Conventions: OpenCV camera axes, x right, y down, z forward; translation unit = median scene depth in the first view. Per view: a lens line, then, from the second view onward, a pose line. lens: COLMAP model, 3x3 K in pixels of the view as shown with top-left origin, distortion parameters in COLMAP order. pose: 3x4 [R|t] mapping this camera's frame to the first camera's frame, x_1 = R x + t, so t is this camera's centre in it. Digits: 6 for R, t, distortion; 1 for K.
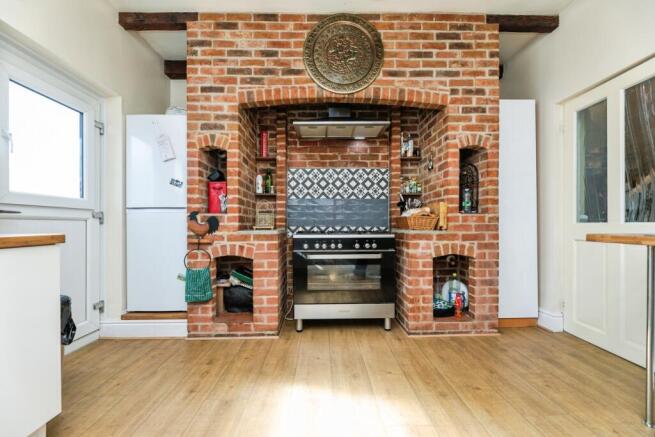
lens RADIAL K [[271.5, 0, 325.0], [0, 271.5, 221.1], [0, 0, 1]] dist [-0.000345, -0.000088]
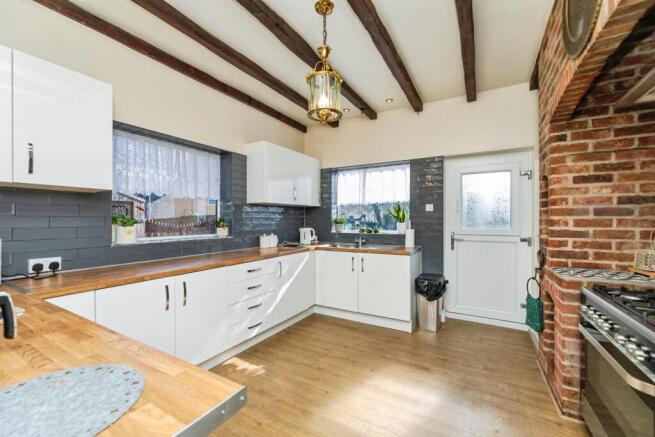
lens RADIAL K [[271.5, 0, 325.0], [0, 271.5, 221.1], [0, 0, 1]] dist [-0.000345, -0.000088]
pose [[-0.511279, 0.006825, -0.859388, 0.956328], [0.008384, 0.999960, 0.002953, -0.146130], [0.859374, -0.005695, -0.511316, 0.971385]]
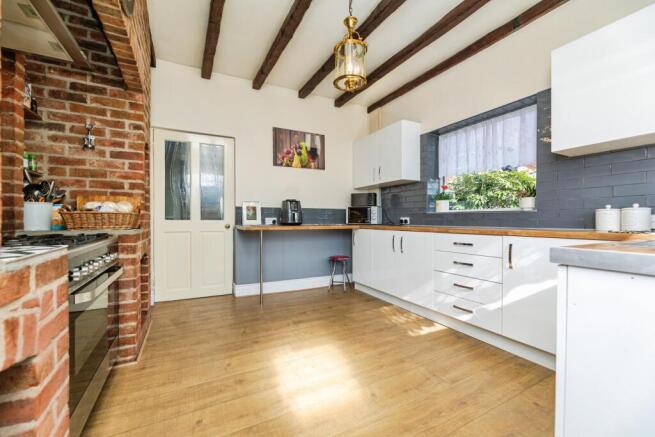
lens RADIAL K [[271.5, 0, 325.0], [0, 271.5, 221.1], [0, 0, 1]] dist [-0.000345, -0.000088]
pose [[-0.448432, -0.005946, 0.893797, -0.765936], [-0.008273, 0.999963, 0.002501, 0.002048], [-0.893779, -0.006273, -0.448464, 1.018856]]
